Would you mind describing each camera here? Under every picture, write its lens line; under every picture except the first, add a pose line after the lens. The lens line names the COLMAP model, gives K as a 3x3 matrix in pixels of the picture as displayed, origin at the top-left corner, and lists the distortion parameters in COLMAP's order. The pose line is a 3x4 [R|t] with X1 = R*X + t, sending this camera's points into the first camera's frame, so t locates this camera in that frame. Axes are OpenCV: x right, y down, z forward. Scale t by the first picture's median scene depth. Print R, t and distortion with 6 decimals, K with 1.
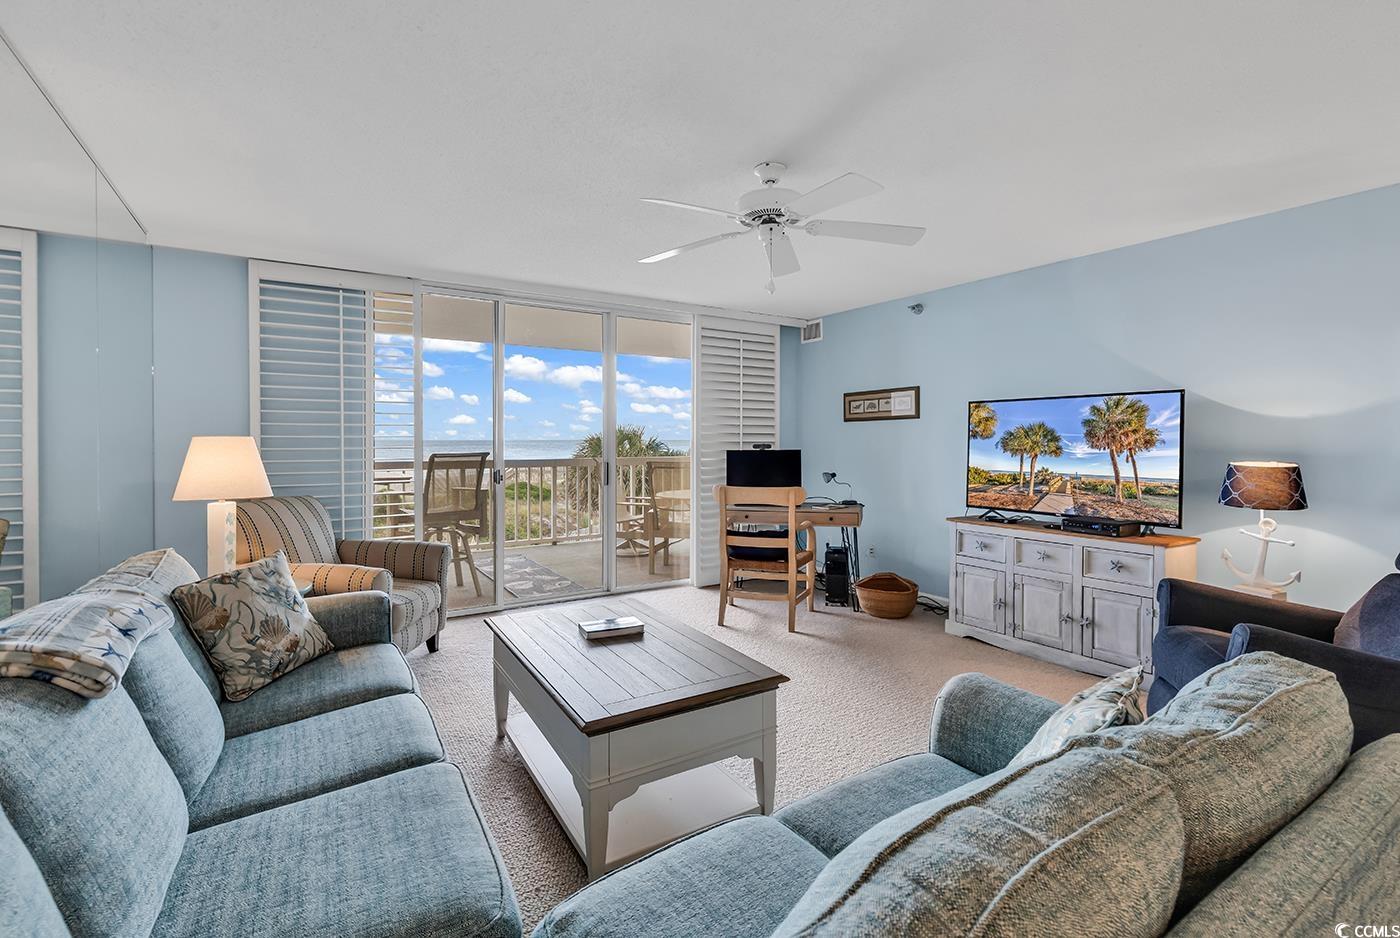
lens RADIAL K [[643.2, 0, 723.0], [0, 643.2, 454.8], [0, 0, 1]] dist [0.006696, -0.001400]
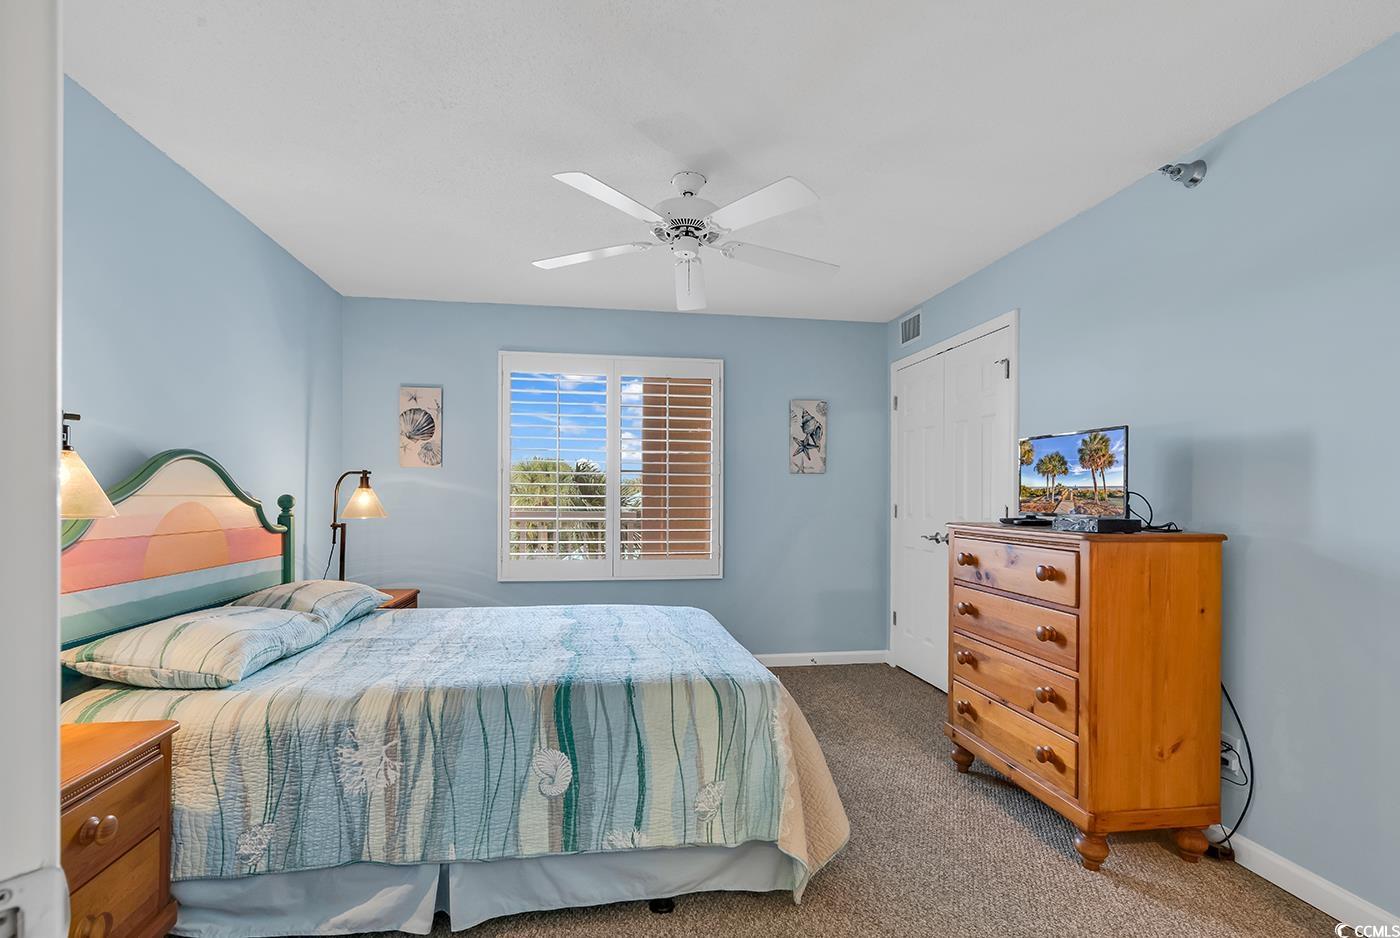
lens RADIAL K [[643.2, 0, 702.8], [0, 643.2, 500.3], [0, 0, 1]] dist [0.006696, -0.001400]
pose [[0.921991, -0.004518, -0.387185, 0.329178], [0.001558, 0.999967, -0.007957, 0.070853], [0.387208, 0.006733, 0.921968, -0.669746]]
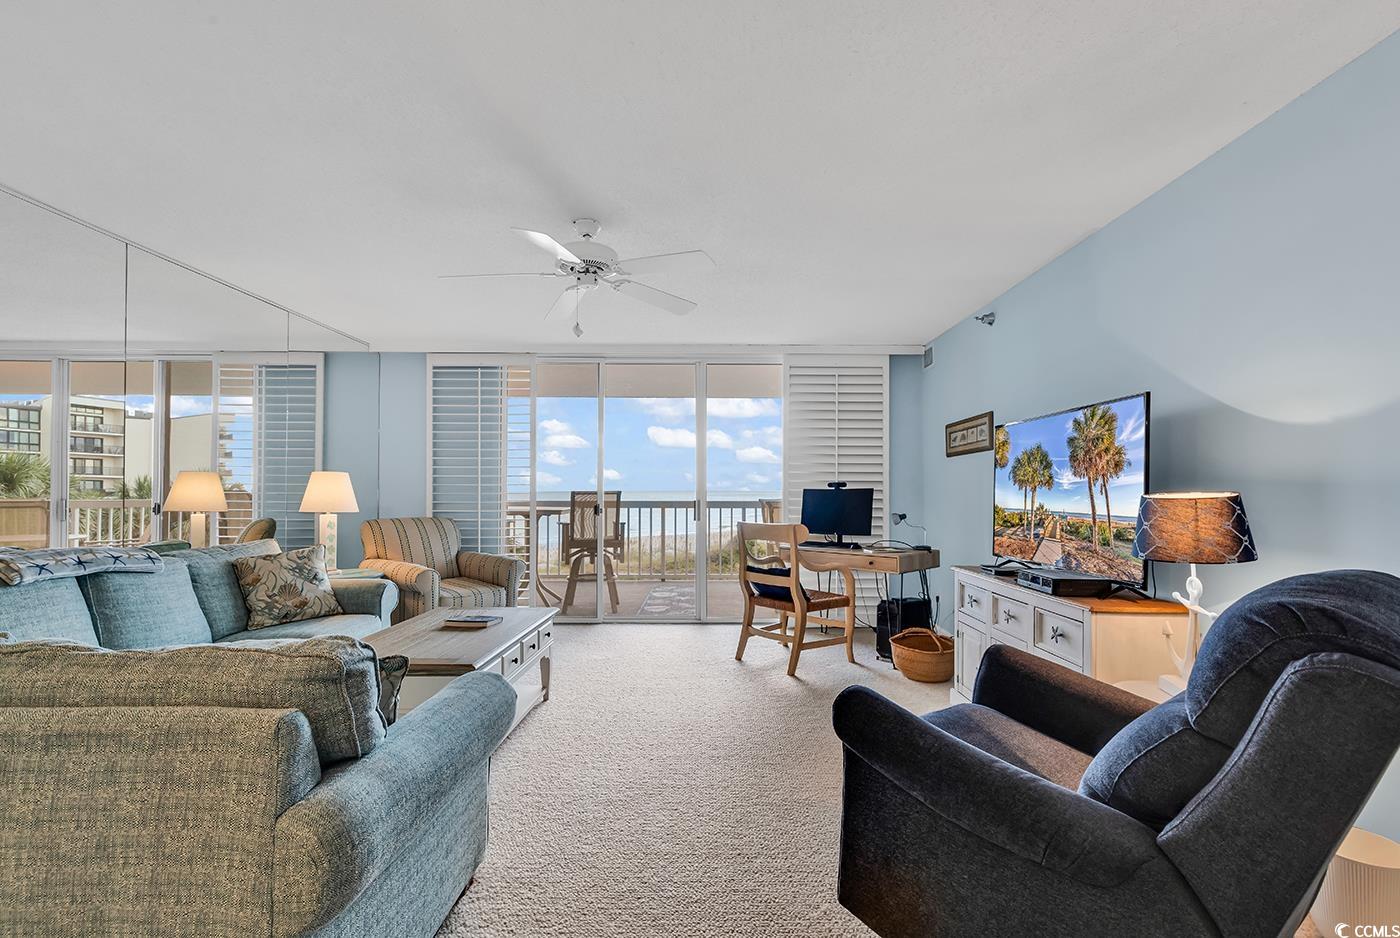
lens RADIAL K [[643.2, 0, 703.3], [0, 643.2, 489.9], [0, 0, 1]] dist [0.006696, -0.001400]
pose [[0.835694, -0.000008, -0.549195, 0.599973], [-0.015159, 0.999619, -0.023082, 0.027766], [0.548986, 0.027615, 0.835375, 0.147668]]
